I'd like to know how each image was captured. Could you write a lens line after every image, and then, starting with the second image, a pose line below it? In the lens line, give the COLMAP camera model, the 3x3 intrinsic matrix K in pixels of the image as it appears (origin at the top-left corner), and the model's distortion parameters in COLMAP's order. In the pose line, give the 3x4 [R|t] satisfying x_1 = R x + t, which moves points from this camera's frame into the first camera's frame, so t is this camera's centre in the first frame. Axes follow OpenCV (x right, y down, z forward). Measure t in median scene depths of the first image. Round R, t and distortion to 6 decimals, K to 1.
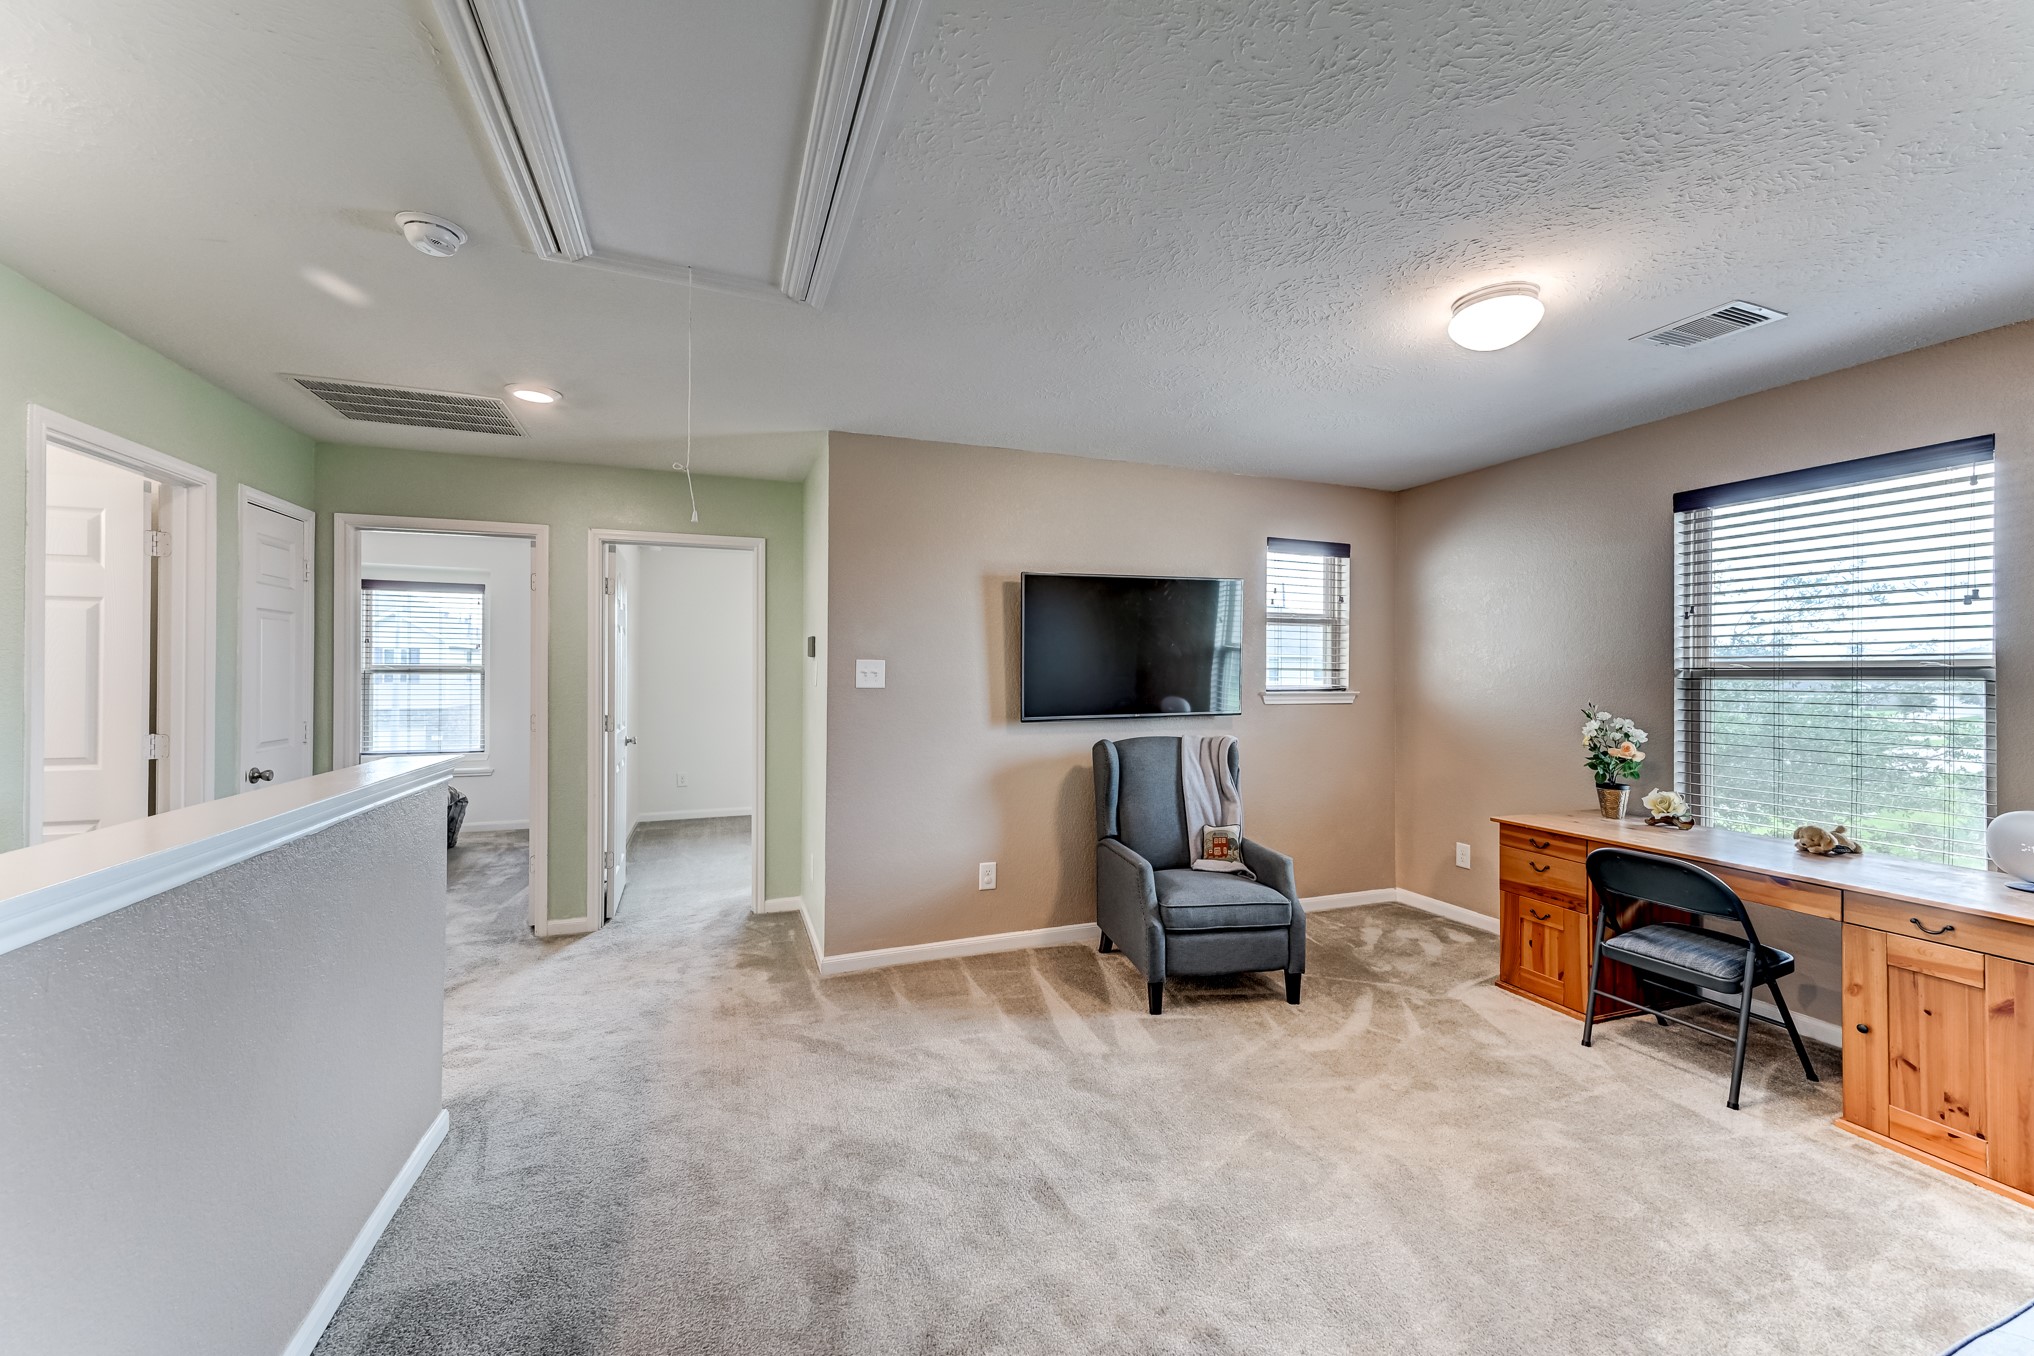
lens RADIAL K [[786.6, 0, 1018.6], [0, 786.6, 671.7], [0, 0, 1]] dist [0.008405, 0.000475]
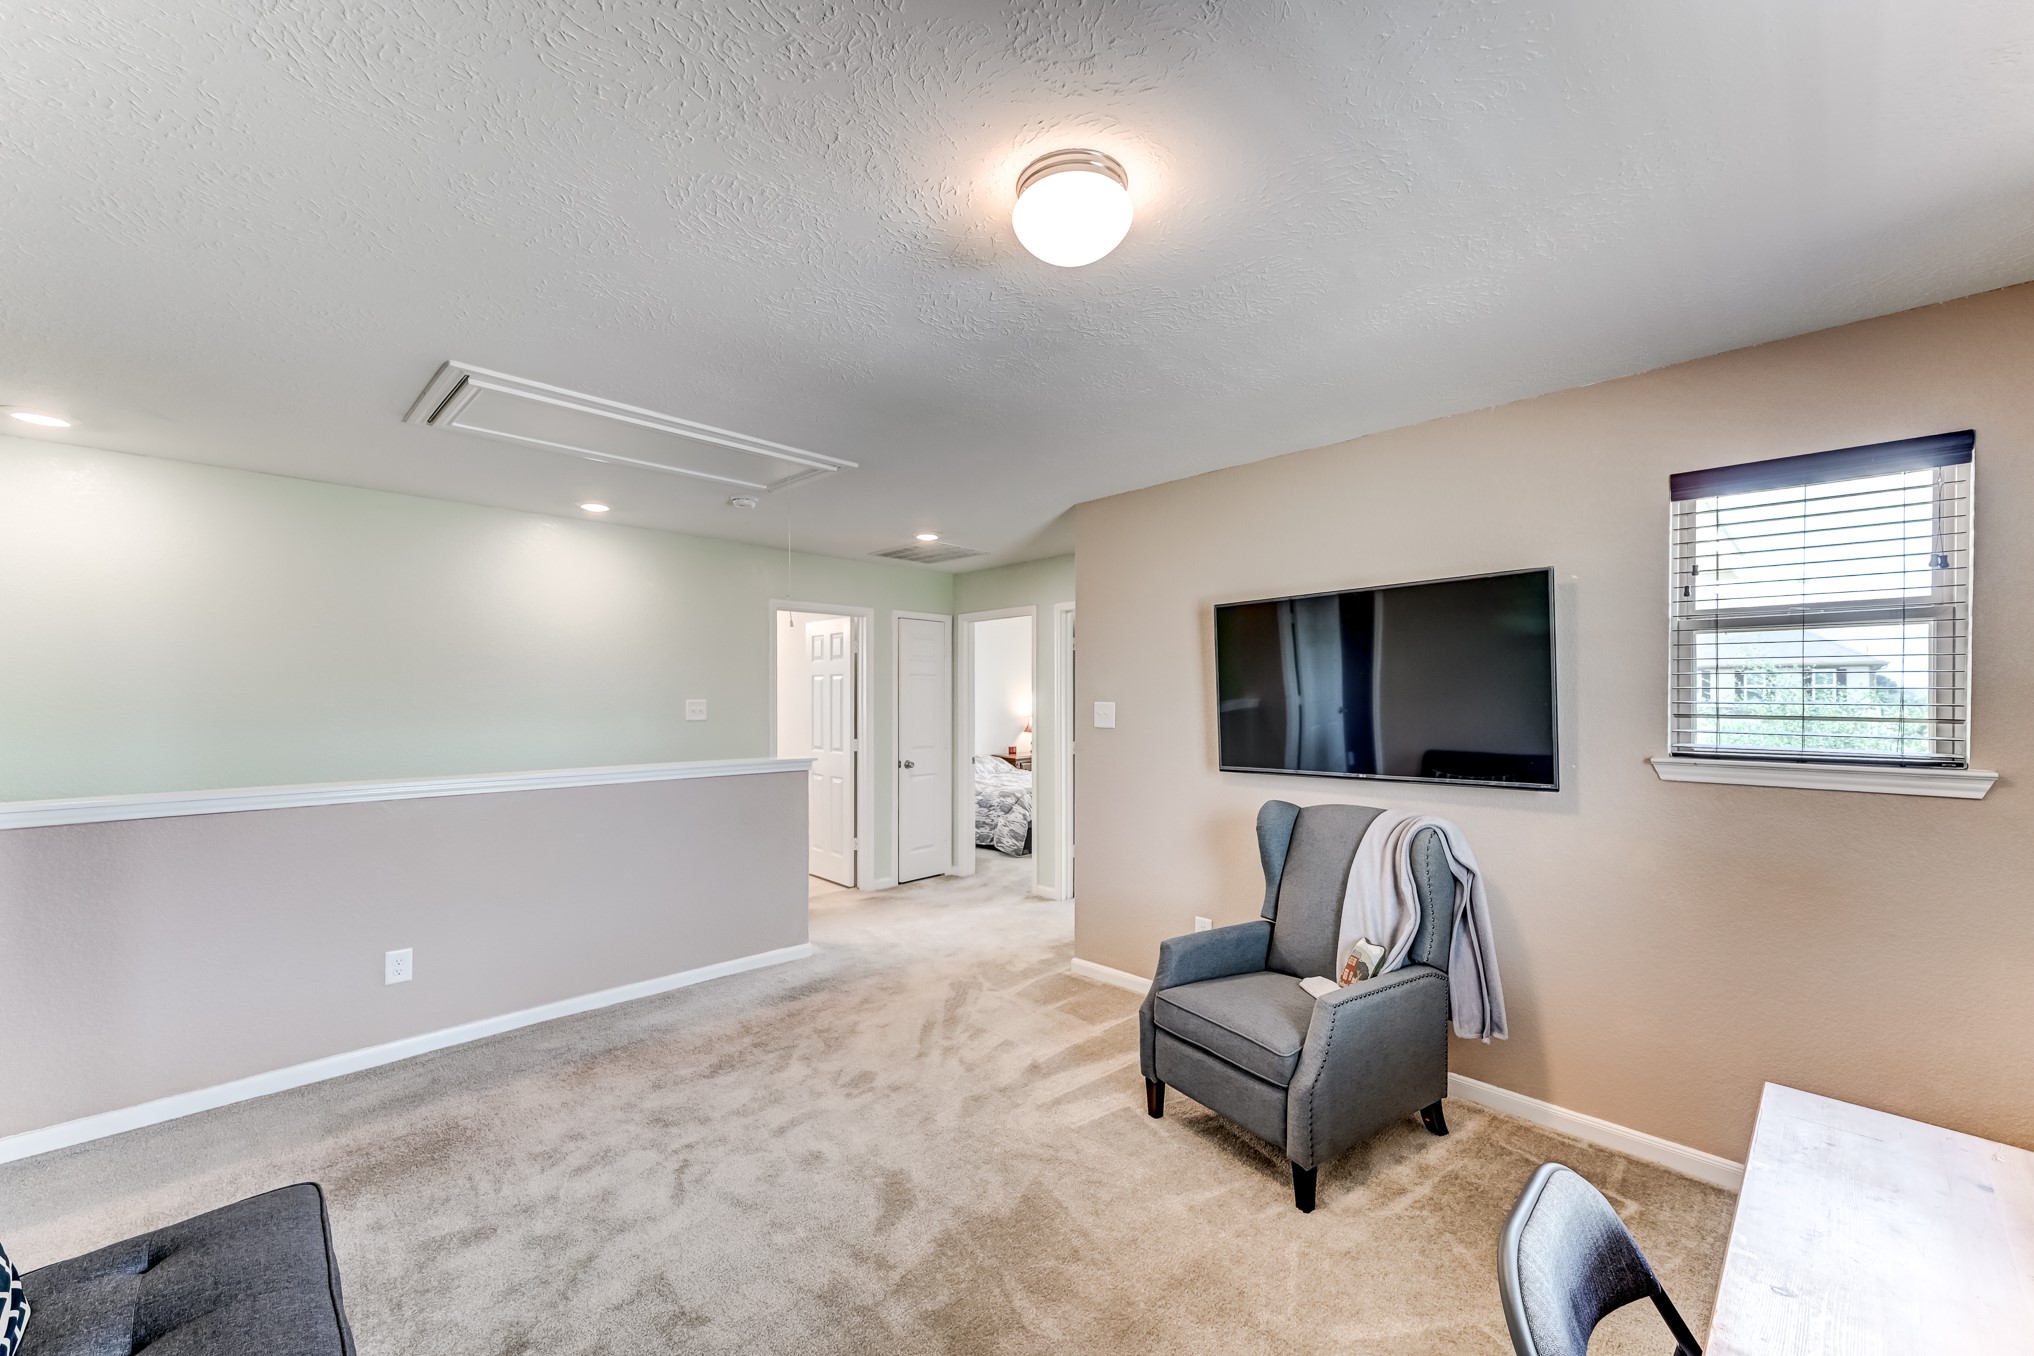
lens RADIAL K [[793.8, 0, 1016.5], [0, 793.8, 701.4], [0, 0, 1]] dist [0.000368, 0.000078]
pose [[0.411618, 0.001475, -0.911355, 0.748104], [0.003137, 0.999990, 0.003035, -0.019036], [0.911351, -0.004108, 0.411610, 0.417408]]
